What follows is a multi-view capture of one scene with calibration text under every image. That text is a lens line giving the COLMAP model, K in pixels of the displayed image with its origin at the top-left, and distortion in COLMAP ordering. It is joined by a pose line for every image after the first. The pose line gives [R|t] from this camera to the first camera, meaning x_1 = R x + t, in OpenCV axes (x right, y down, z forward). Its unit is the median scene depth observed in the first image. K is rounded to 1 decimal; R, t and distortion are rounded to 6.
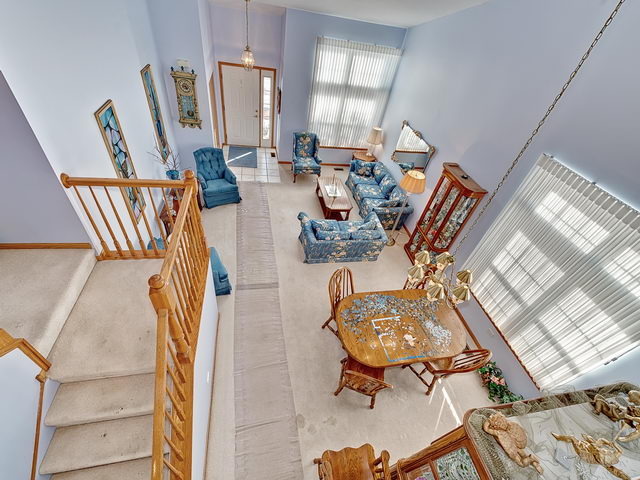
lens RADIAL K [[272.7, 0, 317.8], [0, 272.7, 230.7], [0, 0, 1]] dist [-0.000582, -0.000870]
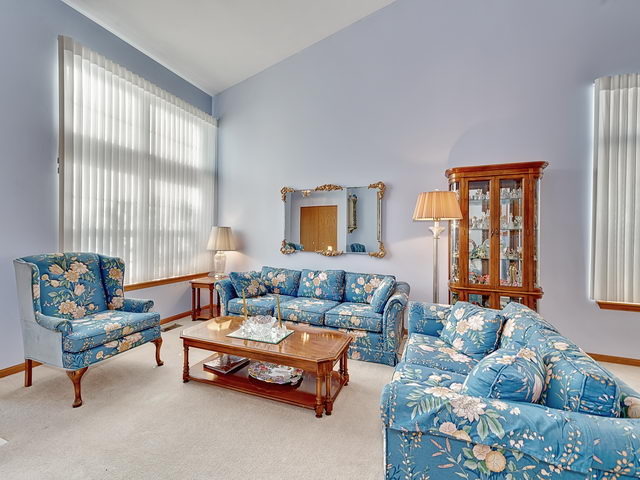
lens RADIAL K [[279.8, 0, 326.5], [0, 279.8, 241.8], [0, 0, 1]] dist [0.001406, 0.000214]
pose [[0.533520, -0.151254, 0.832153, -0.168823], [0.589799, 0.771722, -0.237869, -0.087898], [-0.606212, 0.617711, 0.500939, 0.622935]]
